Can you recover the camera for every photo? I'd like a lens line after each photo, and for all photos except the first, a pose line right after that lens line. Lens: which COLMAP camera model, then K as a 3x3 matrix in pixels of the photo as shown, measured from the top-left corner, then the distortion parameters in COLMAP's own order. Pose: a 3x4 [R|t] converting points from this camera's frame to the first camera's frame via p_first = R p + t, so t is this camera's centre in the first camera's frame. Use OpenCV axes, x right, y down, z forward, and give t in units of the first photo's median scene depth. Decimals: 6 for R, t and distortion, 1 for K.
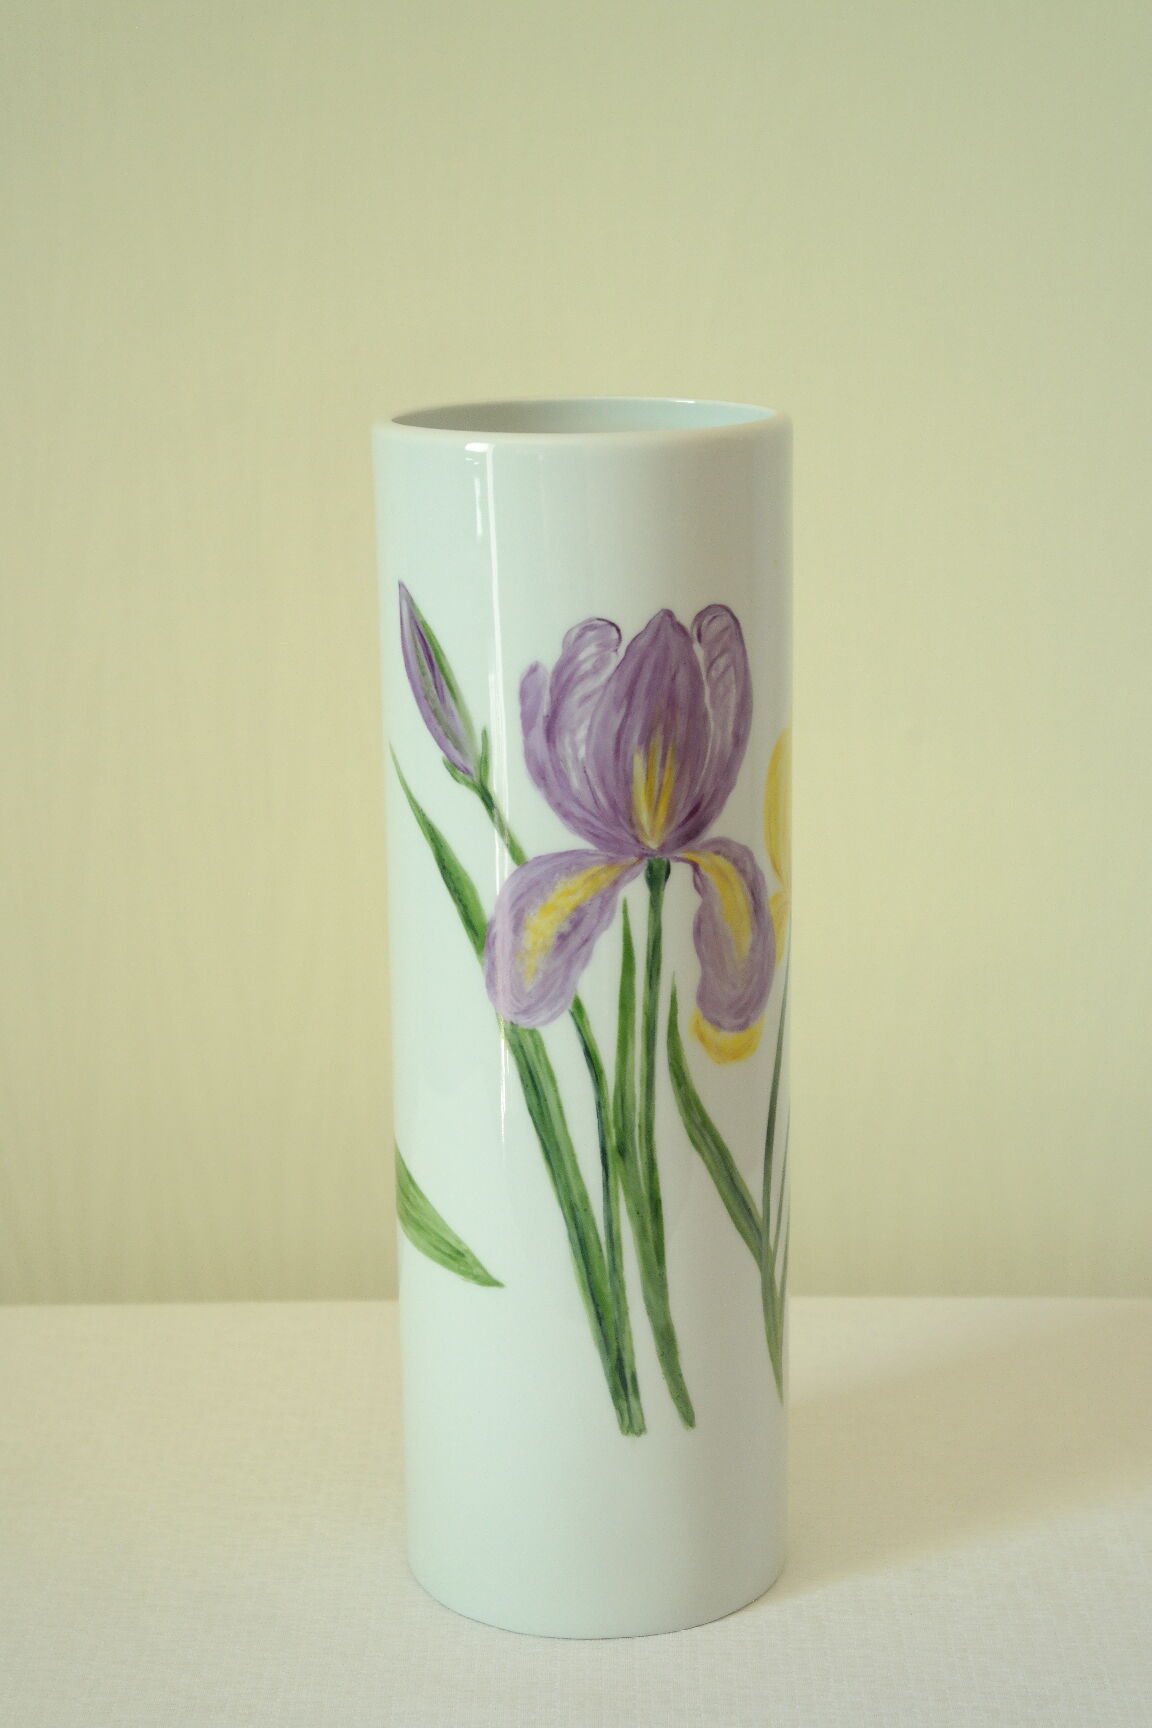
lens RADIAL K [[3326.8, 0, 576.0], [0, 3326.8, 864.0], [0, 0, 1]] dist [0.008563, 0.000868]
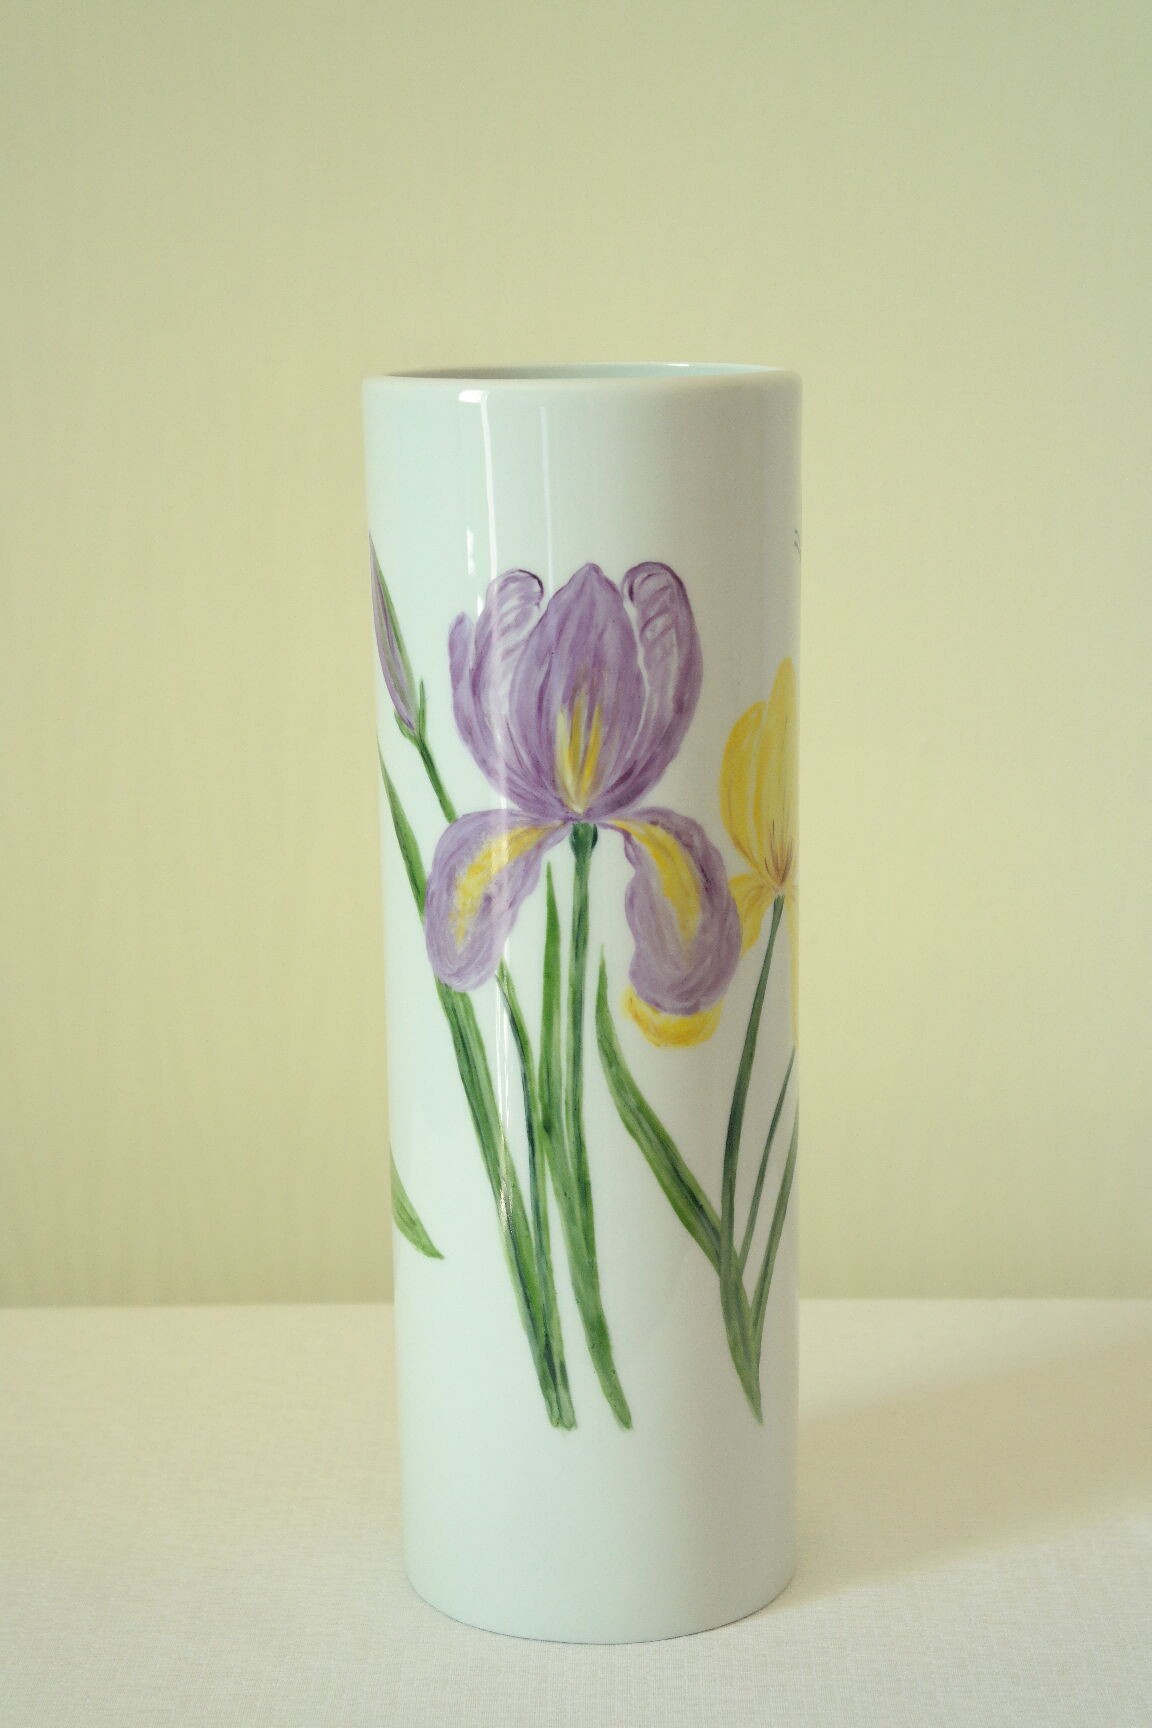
lens RADIAL K [[3326.8, 0, 576.0], [0, 3326.8, 864.0], [0, 0, 1]] dist [0.008563, 0.000868]
pose [[0.937128, 0.060892, -0.343633, 0.353886], [-0.073838, 0.996964, -0.024702, 0.033937], [0.341085, 0.048522, 0.938779, 0.094855]]
